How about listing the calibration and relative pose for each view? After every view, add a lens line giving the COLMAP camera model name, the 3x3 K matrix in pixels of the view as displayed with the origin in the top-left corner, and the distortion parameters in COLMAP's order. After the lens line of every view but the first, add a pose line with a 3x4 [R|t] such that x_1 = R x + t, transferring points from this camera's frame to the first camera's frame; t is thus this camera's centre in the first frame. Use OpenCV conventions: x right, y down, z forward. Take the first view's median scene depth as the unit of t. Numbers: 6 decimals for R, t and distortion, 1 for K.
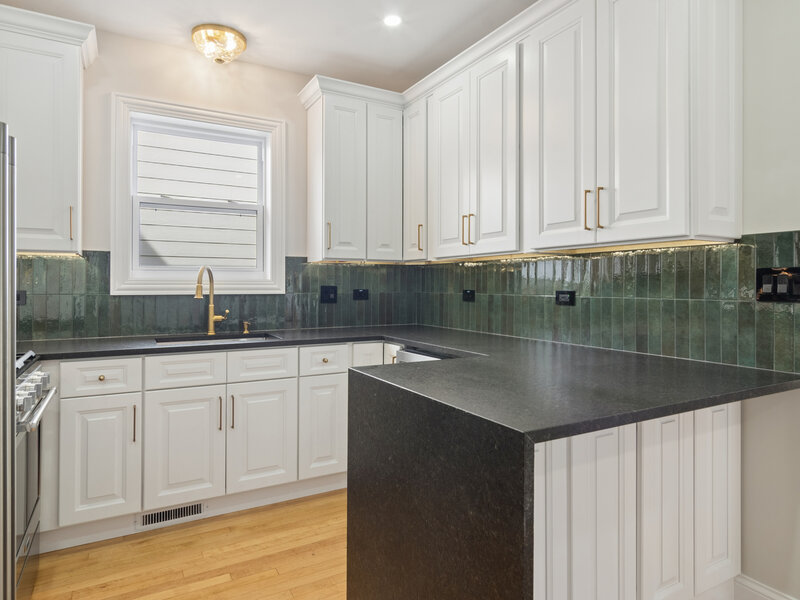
lens RADIAL K [[489.9, 0, 398.1], [0, 489.9, 291.7], [0, 0, 1]] dist [0.006427, 0.000370]
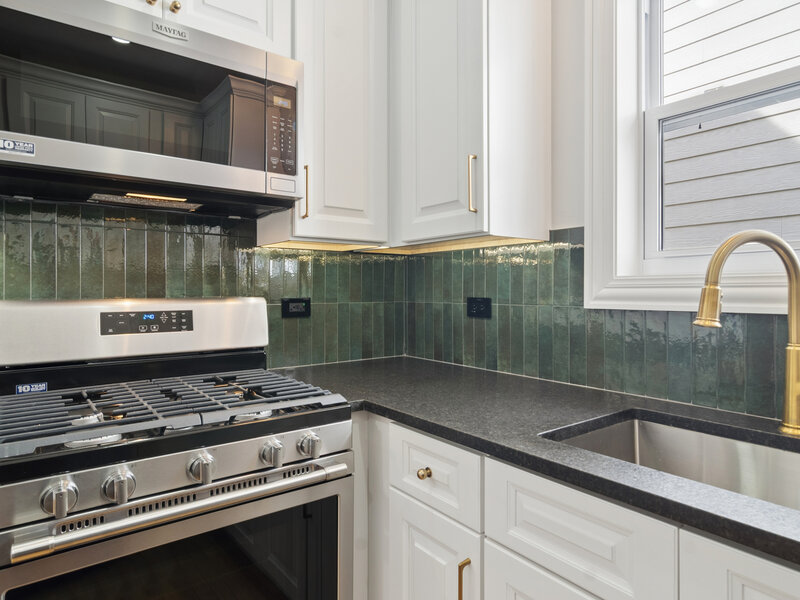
lens RADIAL K [[489.9, 0, 399.2], [0, 489.9, 292.0], [0, 0, 1]] dist [0.006427, 0.000370]
pose [[0.152318, -0.003302, -0.988326, -0.082019], [-0.011335, 0.999923, -0.005087, -0.005126], [0.988267, 0.011978, 0.152268, 0.673084]]
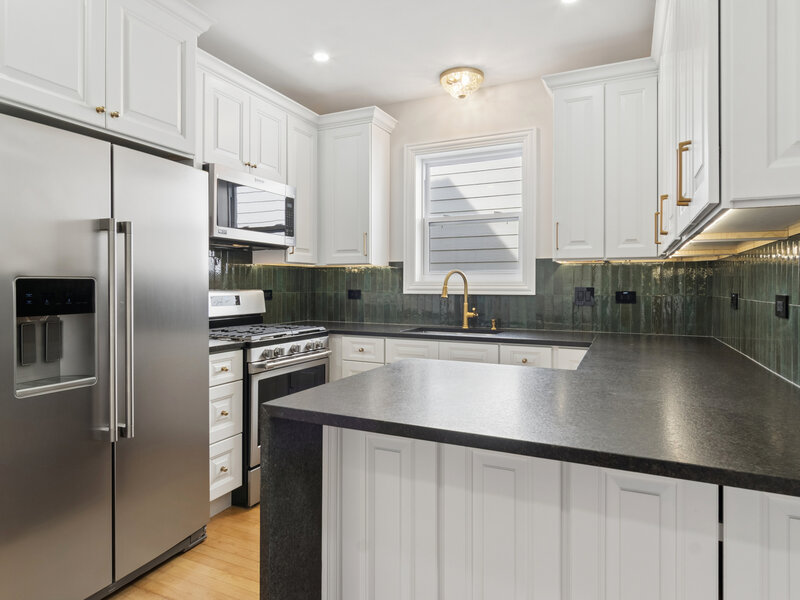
lens RADIAL K [[489.9, 0, 399.8], [0, 489.9, 296.3], [0, 0, 1]] dist [0.006427, 0.000370]
pose [[0.584834, 0.016946, -0.810976, 0.483863], [-0.011891, 0.999853, 0.012317, -0.002392], [0.811066, 0.002440, 0.584950, 0.180498]]
